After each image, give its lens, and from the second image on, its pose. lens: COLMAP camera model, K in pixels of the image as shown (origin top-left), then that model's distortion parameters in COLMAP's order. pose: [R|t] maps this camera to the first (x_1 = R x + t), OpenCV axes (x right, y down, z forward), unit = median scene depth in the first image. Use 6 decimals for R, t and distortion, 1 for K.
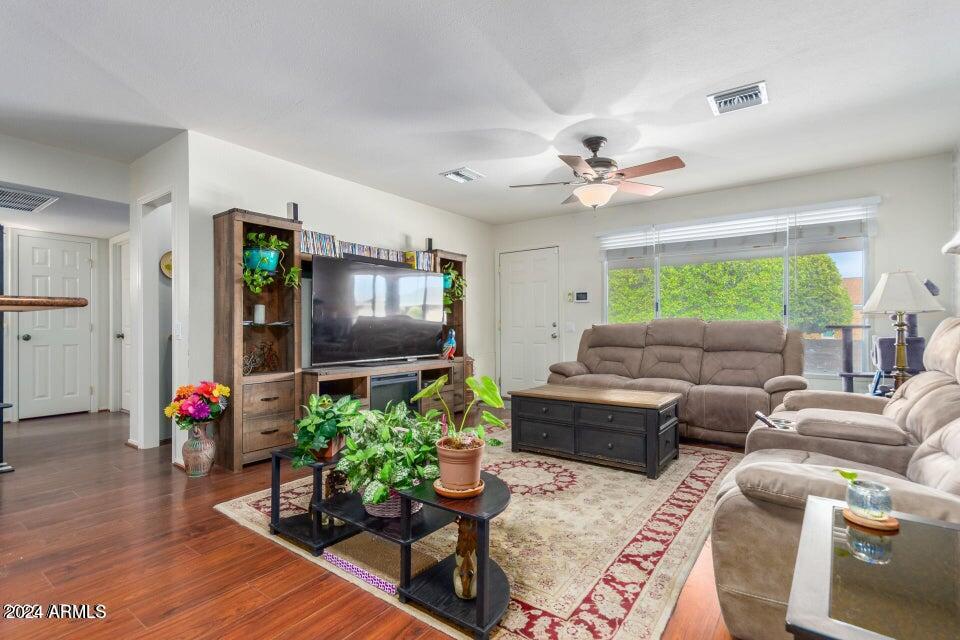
lens RADIAL K [[446.4, 0, 480.0], [0, 446.4, 320.0], [0, 0, 1]] dist [-0.000770, 0.000752]
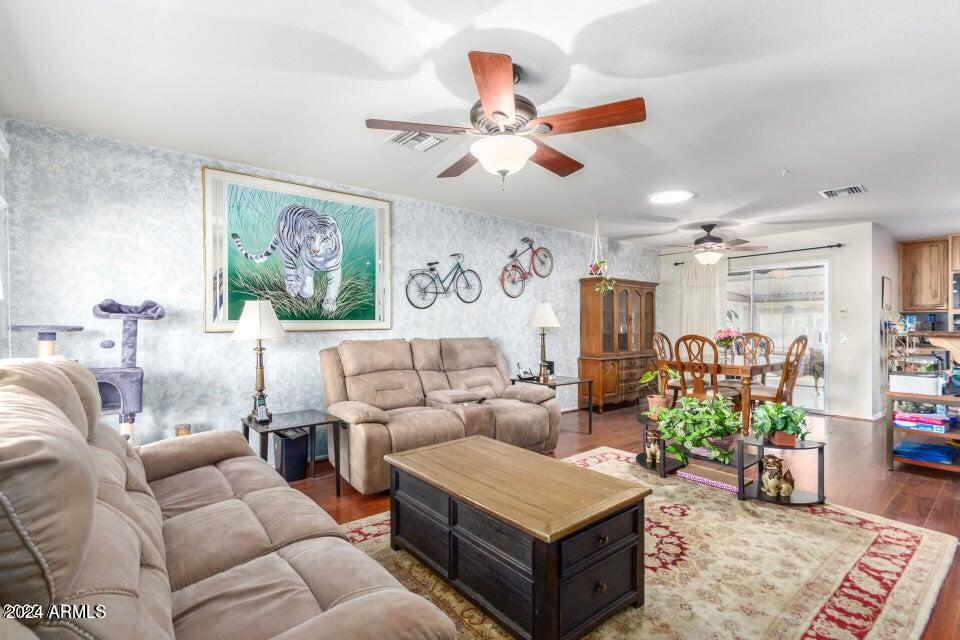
lens RADIAL K [[444.4, 0, 480.7], [0, 444.4, 324.4], [0, 0, 1]] dist [0.003746, 0.000661]
pose [[-0.969353, 0.002406, 0.245662, 0.136234], [0.000532, 0.999970, -0.007696, -0.035402], [-0.245673, -0.007330, -0.969325, 1.632452]]
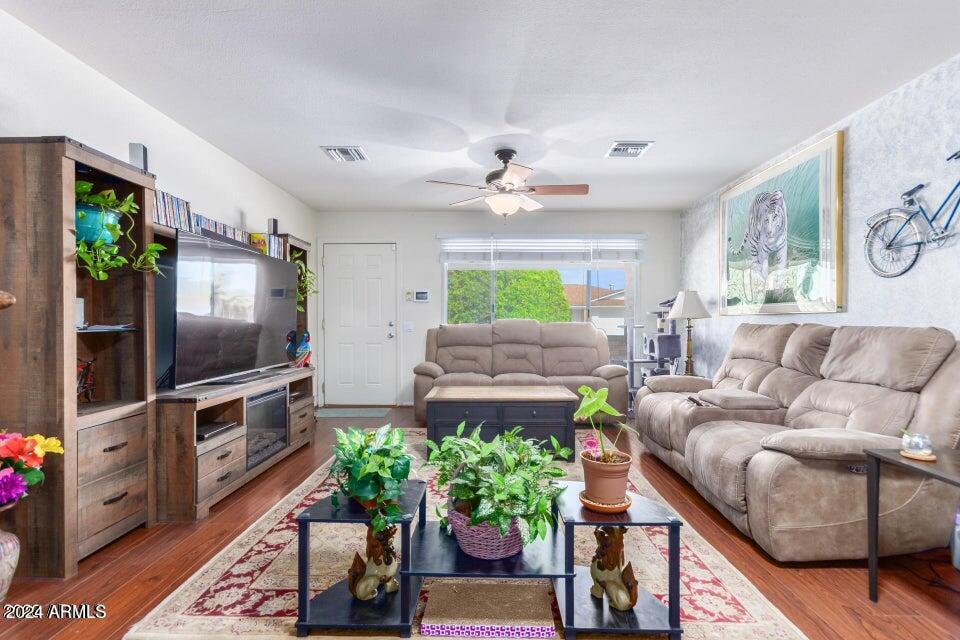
lens RADIAL K [[446.4, 0, 480.0], [0, 446.4, 320.0], [0, 0, 1]] dist [-0.000770, 0.000752]
pose [[0.813512, 0.003684, 0.581537, -0.405378], [-0.011159, 0.999895, 0.009276, -0.015872], [-0.581442, -0.014036, 0.813467, 0.174134]]
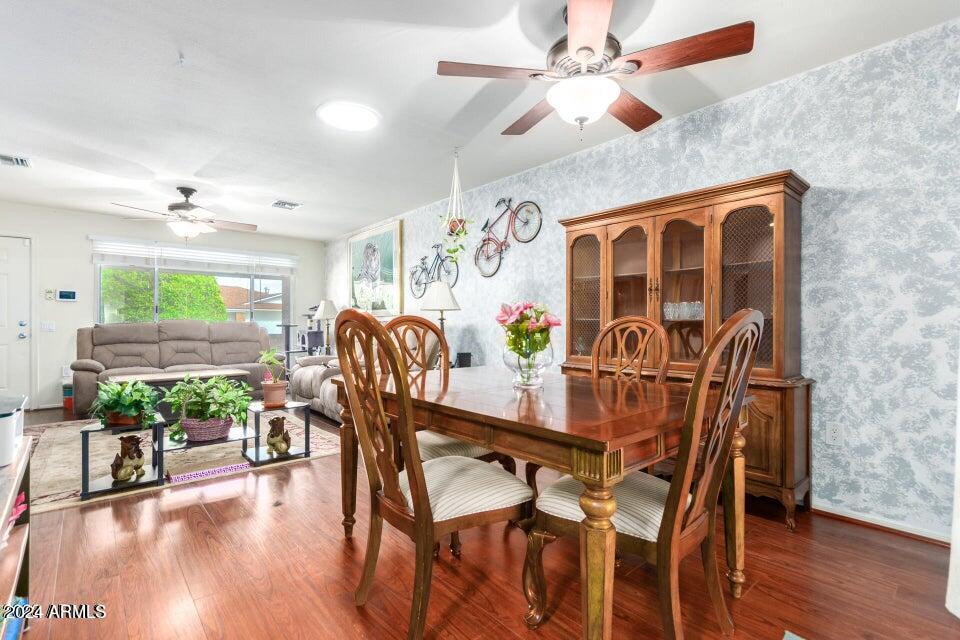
lens RADIAL K [[444.7, 0, 478.9], [0, 444.7, 322.1], [0, 0, 1]] dist [0.009781, -0.000122]
pose [[0.216201, 0.007380, 0.976321, -0.887098], [-0.012365, 0.999912, -0.004820, -0.000220], [-0.976271, -0.011030, 0.216273, -0.172786]]
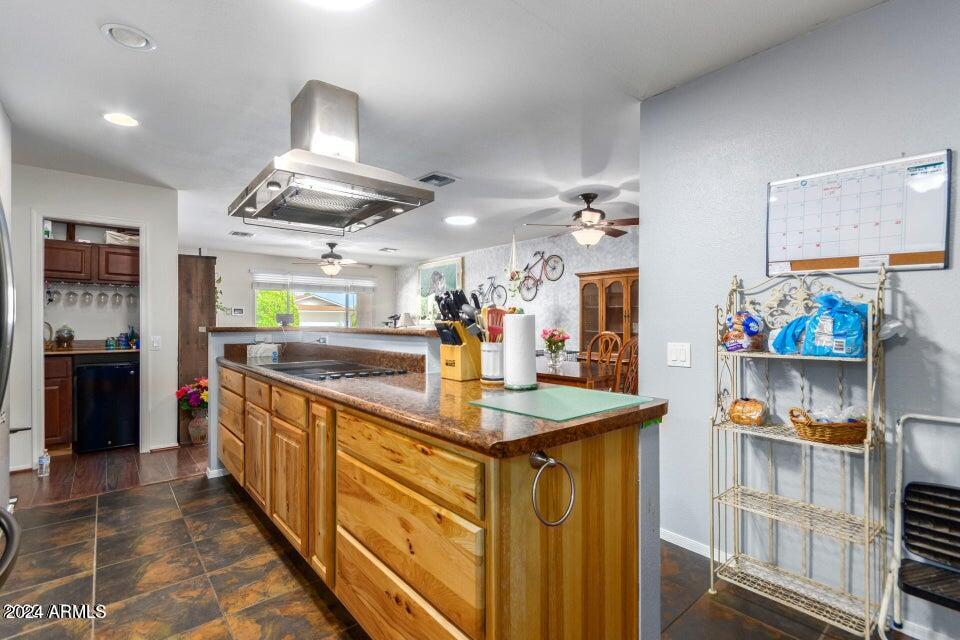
lens RADIAL K [[444.4, 0, 480.7], [0, 444.4, 324.4], [0, 0, 1]] dist [0.003746, 0.000661]
pose [[0.233437, -0.003514, 0.972366, -1.627107], [-0.010508, 0.999926, 0.006137, -0.043508], [-0.972315, -0.011650, 0.233382, -0.177813]]
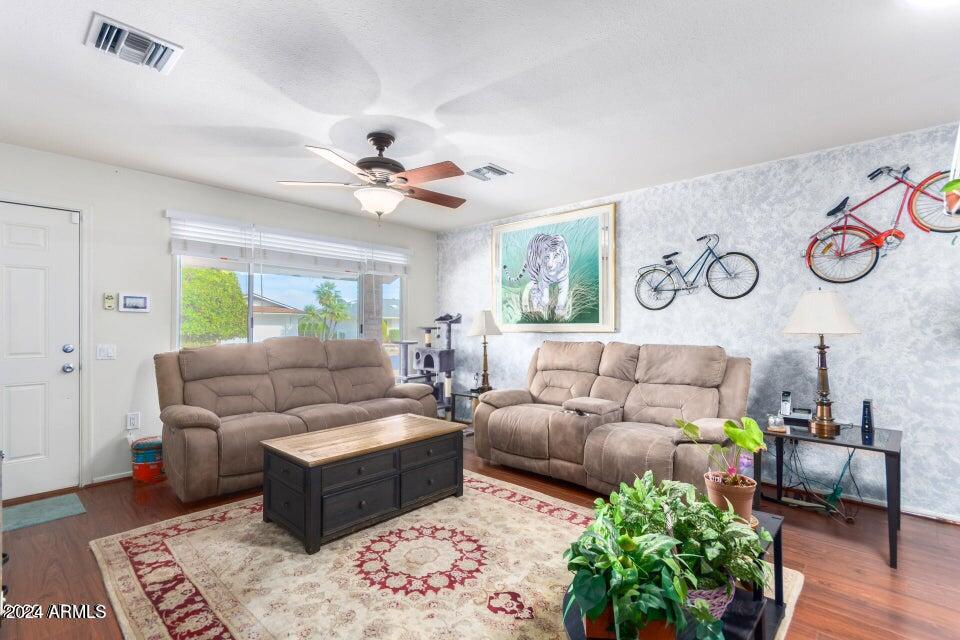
lens RADIAL K [[444.4, 0, 480.7], [0, 444.4, 324.4], [0, 0, 1]] dist [0.003746, 0.000661]
pose [[0.109560, 0.006323, 0.993960, -0.570146], [-0.014136, 0.999889, -0.004803, -0.042421], [-0.993880, -0.013524, 0.109637, 0.715276]]
